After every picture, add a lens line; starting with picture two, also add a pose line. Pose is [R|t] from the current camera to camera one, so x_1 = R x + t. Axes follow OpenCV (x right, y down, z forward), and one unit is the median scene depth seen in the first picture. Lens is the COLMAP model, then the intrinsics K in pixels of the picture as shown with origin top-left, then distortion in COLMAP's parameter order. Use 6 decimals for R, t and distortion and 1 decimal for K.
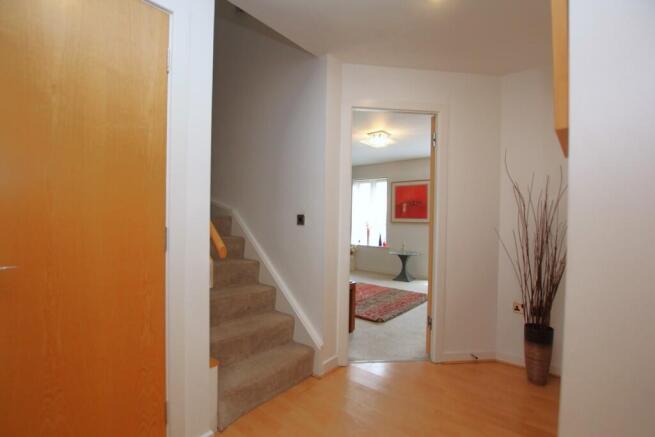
lens RADIAL K [[304.9, 0, 325.8], [0, 304.9, 222.5], [0, 0, 1]] dist [-0.034005, 0.000008]
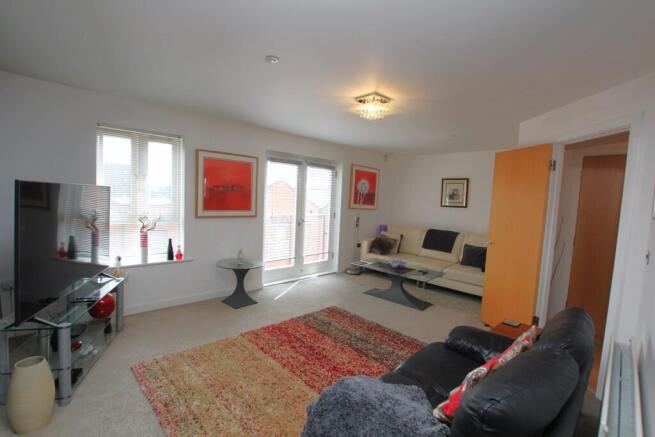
lens RADIAL K [[304.9, 0, 325.8], [0, 304.9, 222.5], [0, 0, 1]] dist [-0.034005, 0.000008]
pose [[0.095931, -0.091015, 0.991218, -0.358865], [-0.030212, 0.995086, 0.094294, -0.055232], [-0.994929, -0.038993, 0.092710, 0.710508]]
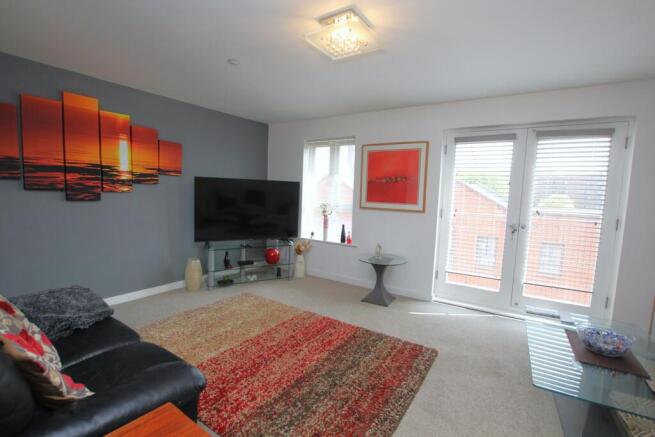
lens RADIAL K [[304.9, 0, 325.8], [0, 304.9, 222.5], [0, 0, 1]] dist [-0.034005, 0.000008]
pose [[0.993144, 0.005779, 0.116756, 0.067647], [-0.016188, 0.995954, 0.088400, -0.026148], [-0.115772, -0.089684, 0.989219, 0.371499]]
